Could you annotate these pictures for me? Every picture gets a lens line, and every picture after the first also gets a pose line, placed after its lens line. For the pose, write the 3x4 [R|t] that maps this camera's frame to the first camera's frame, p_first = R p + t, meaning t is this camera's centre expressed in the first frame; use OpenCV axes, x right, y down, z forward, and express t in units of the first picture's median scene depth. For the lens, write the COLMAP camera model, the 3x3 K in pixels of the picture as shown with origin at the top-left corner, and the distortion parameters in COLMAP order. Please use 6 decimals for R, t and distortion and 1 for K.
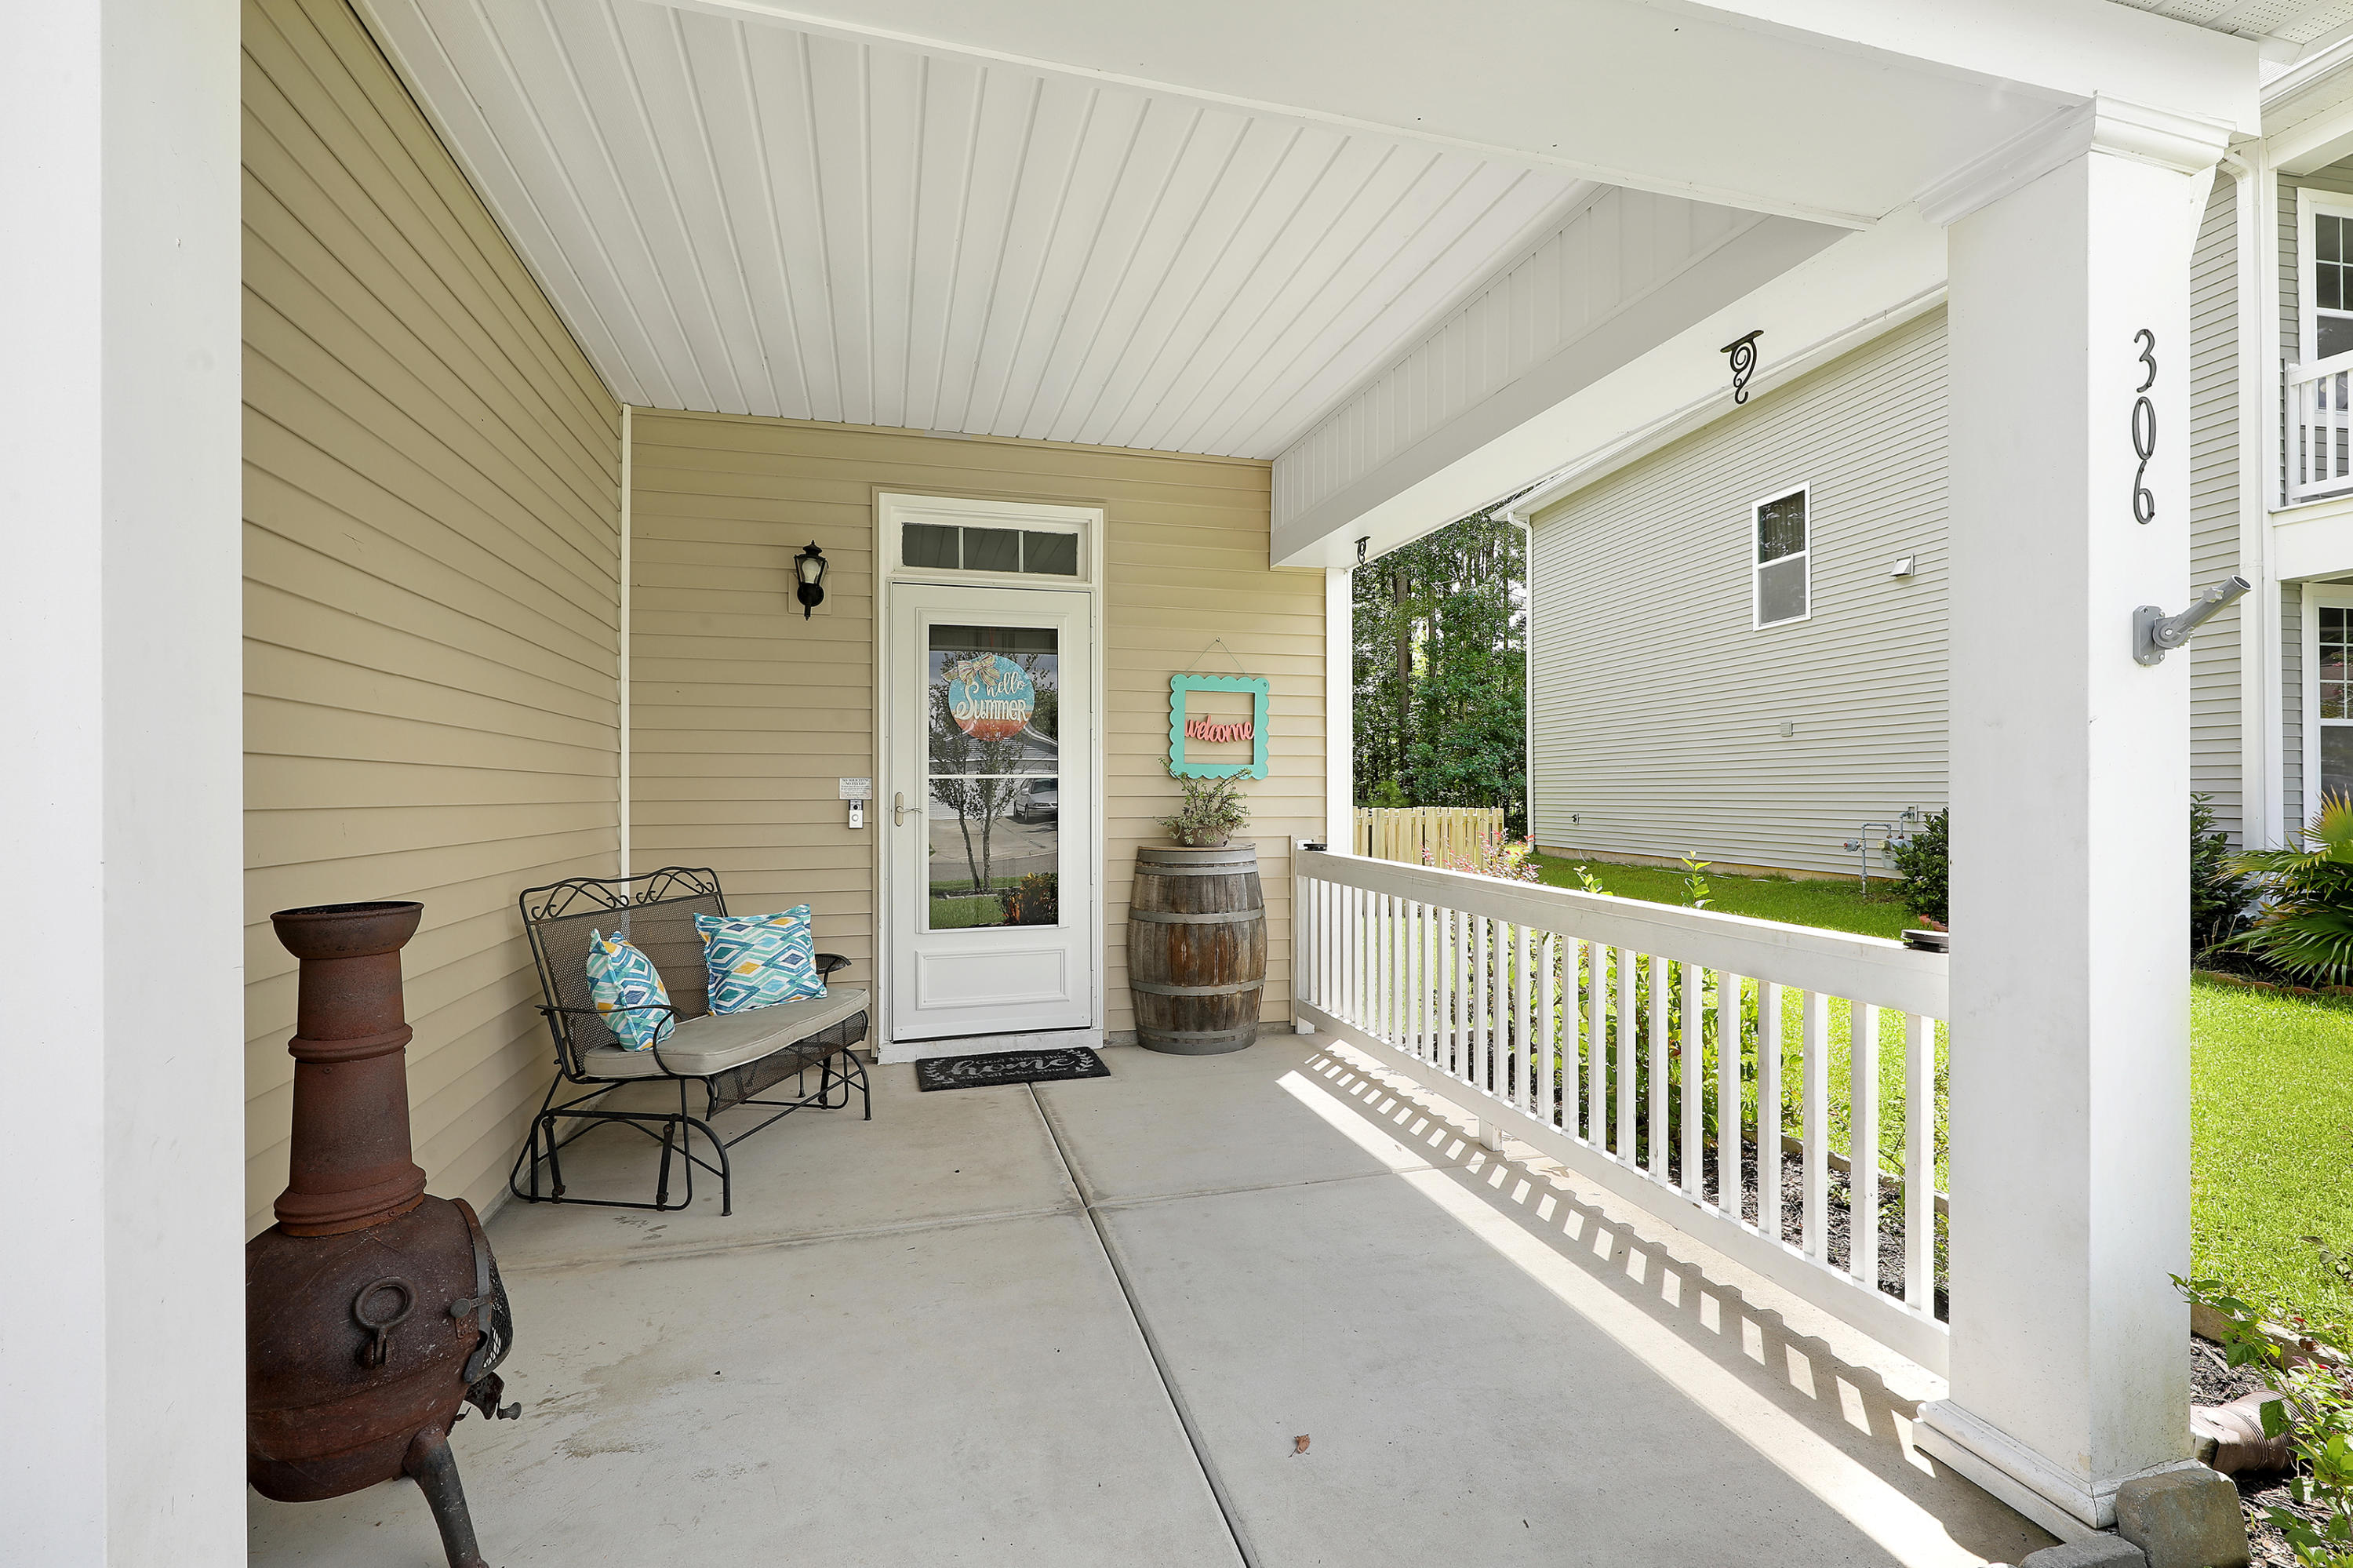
lens RADIAL K [[1061.3, 0, 1185.9], [0, 1061.3, 793.2], [0, 0, 1]] dist [-0.000152, 0.000062]
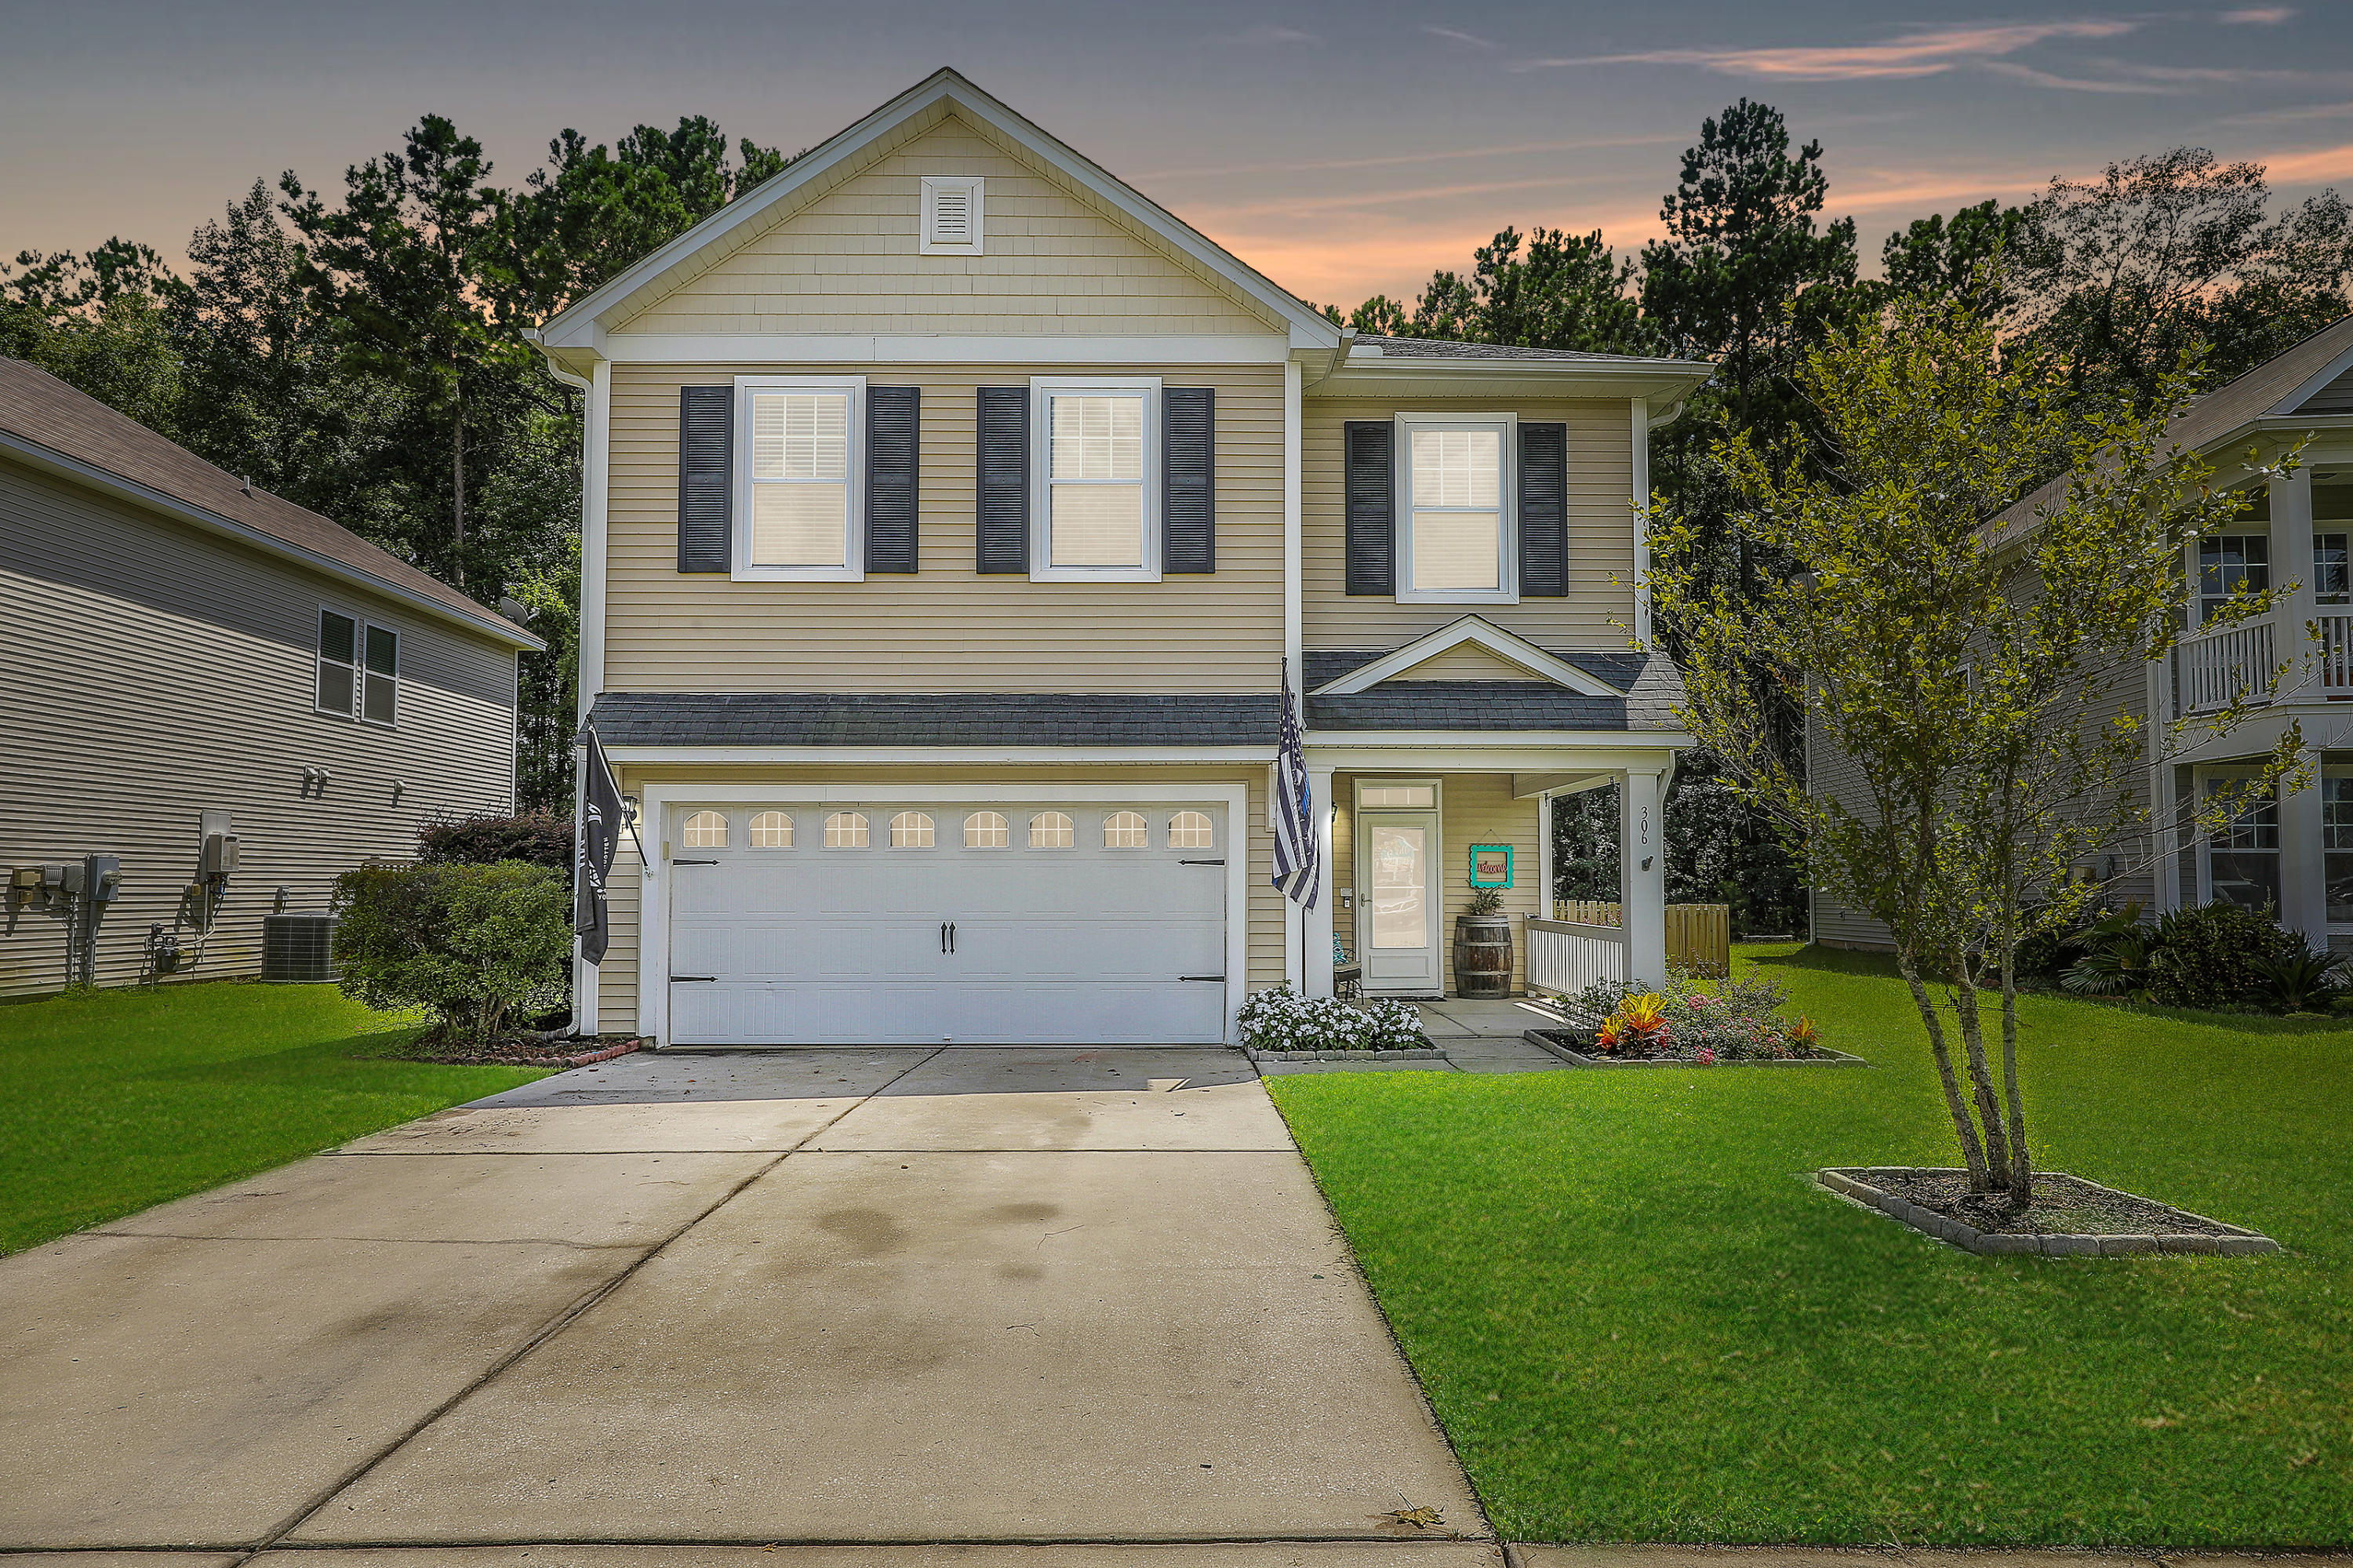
lens RADIAL K [[1283.0, 0, 1176.4], [0, 1283.0, 832.4], [0, 0, 1]] dist [0.001149, -0.001669]
pose [[0.963234, -0.011300, -0.268427, 0.128032], [-0.001471, 0.998878, -0.047328, -0.001251], [0.268661, 0.045983, 0.962137, -2.055289]]
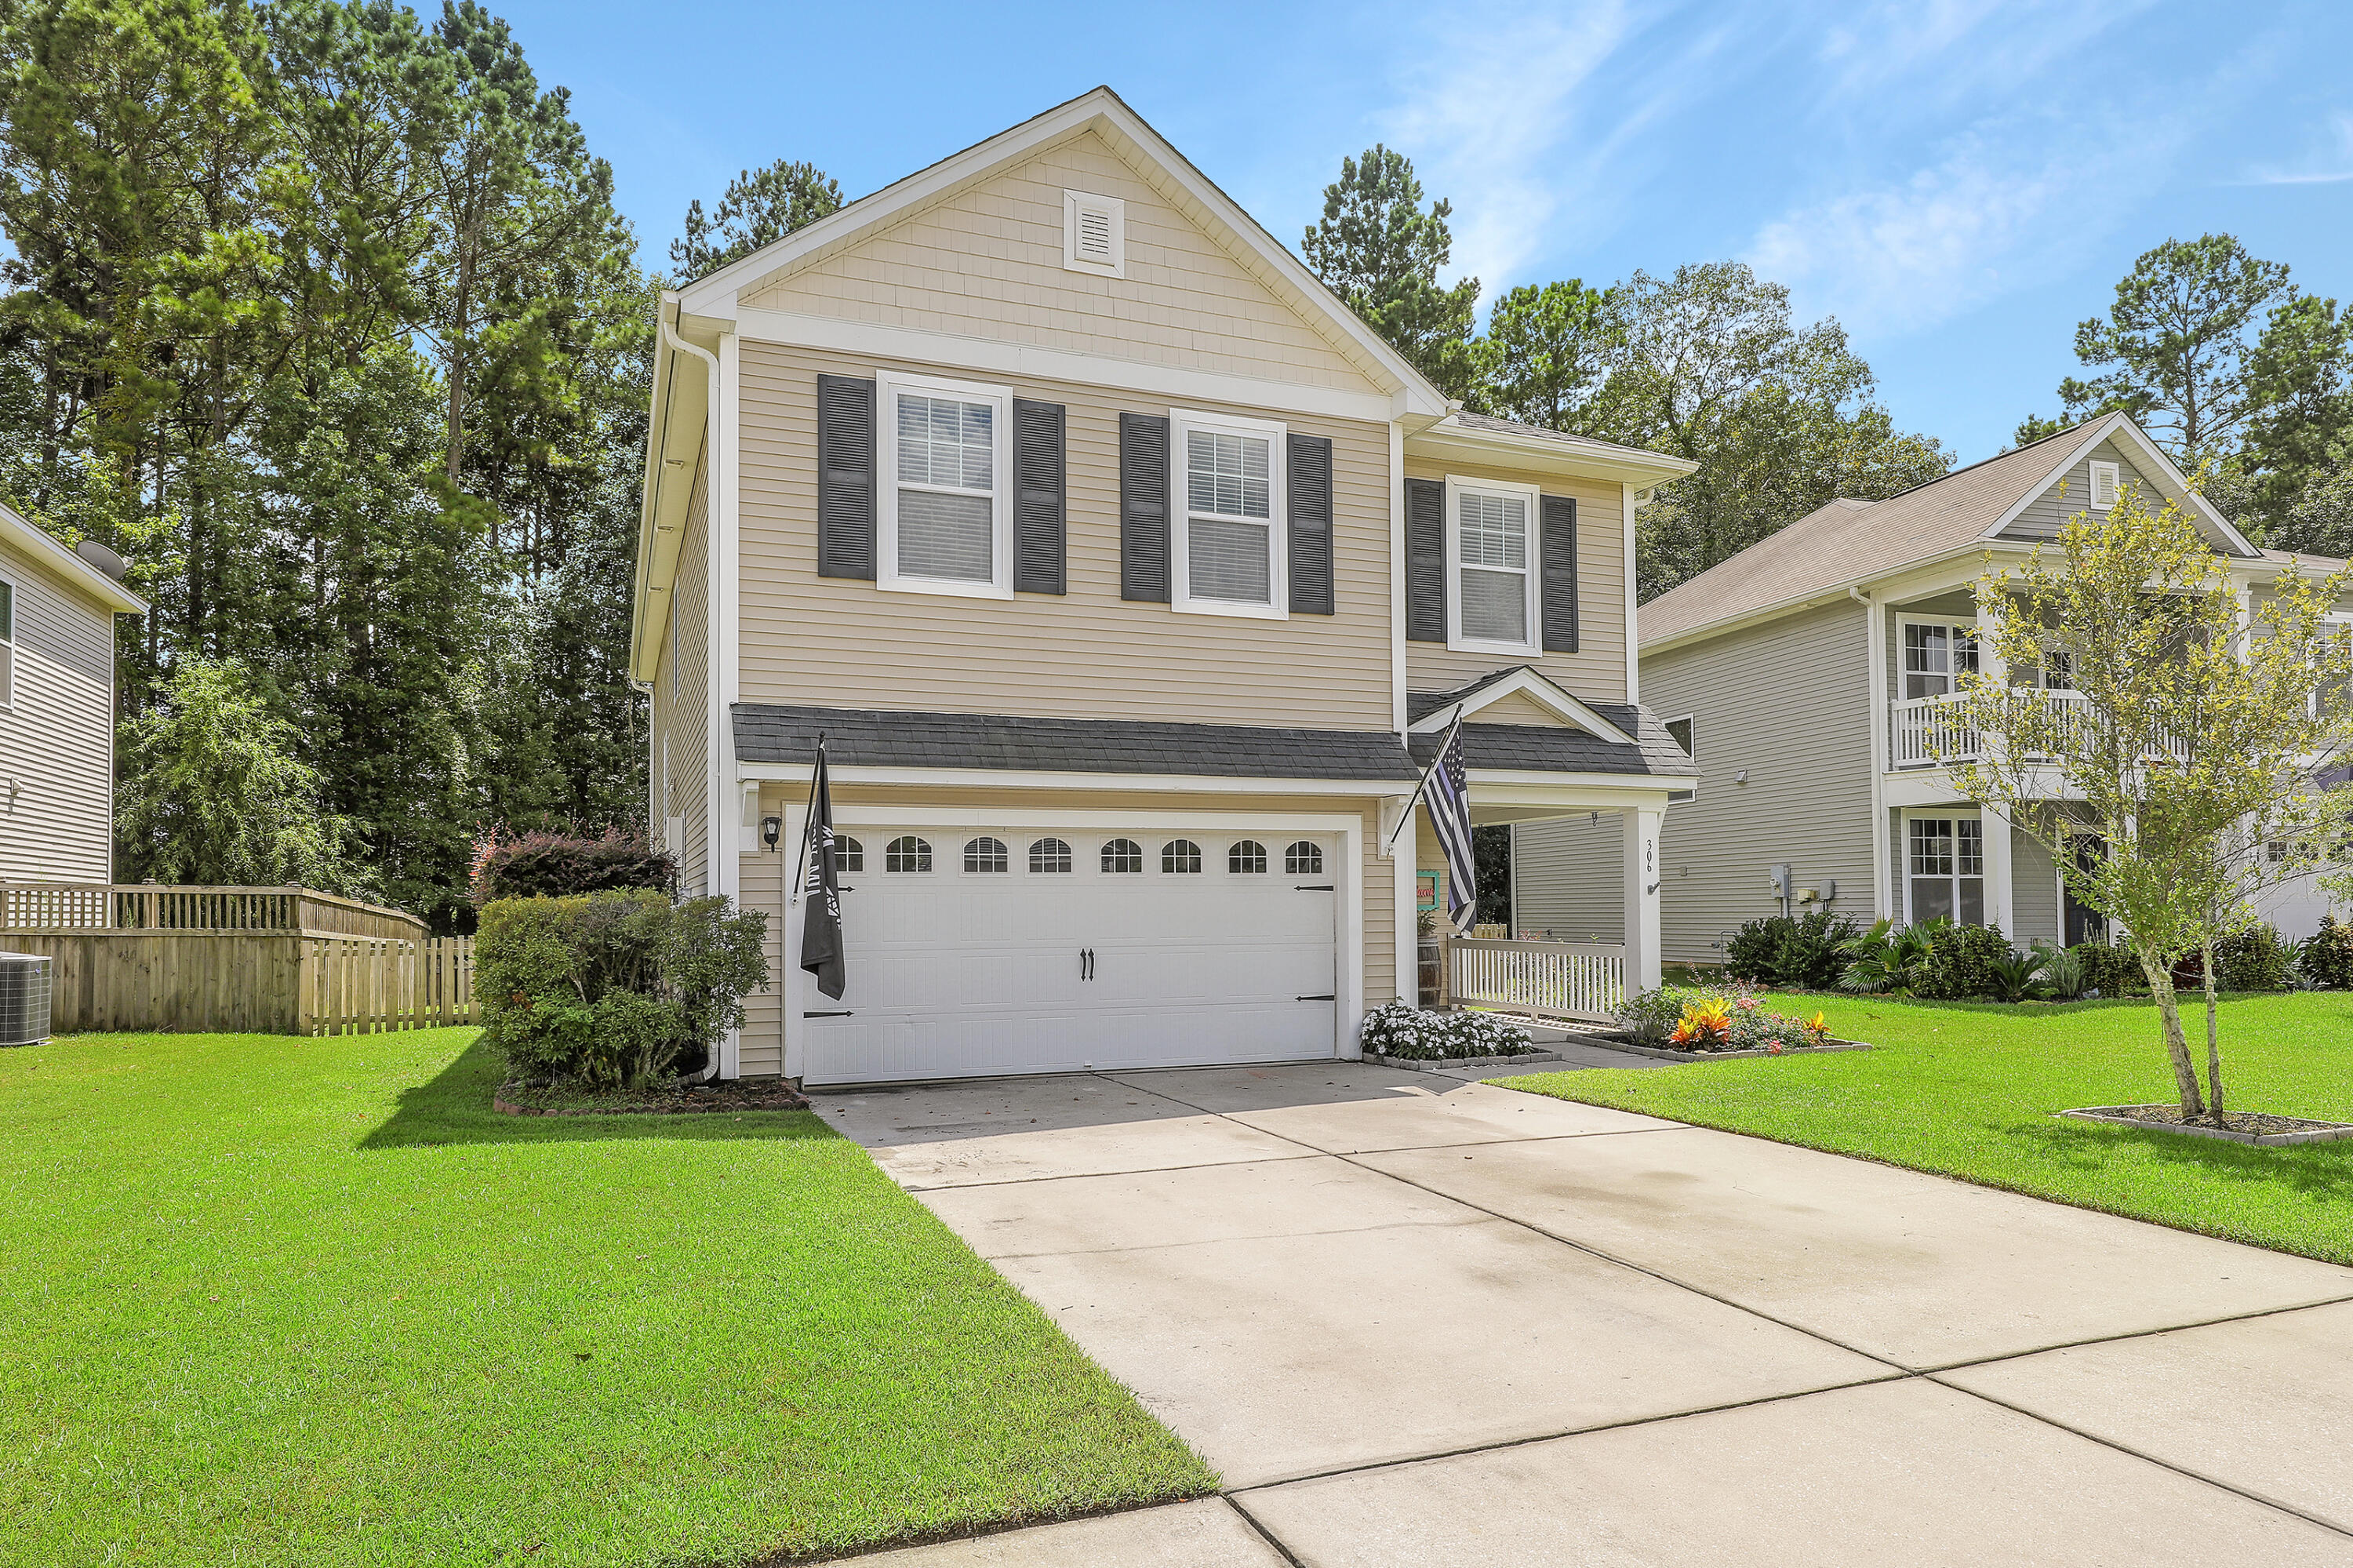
lens RADIAL K [[1419.2, 0, 1145.4], [0, 1419.2, 869.5], [0, 0, 1]] dist [0.001145, 0.000698]
pose [[0.996129, -0.004541, 0.087783, -0.976192], [0.007418, 0.999445, -0.032476, -0.006654], [-0.087587, 0.033001, 0.995610, -2.467090]]
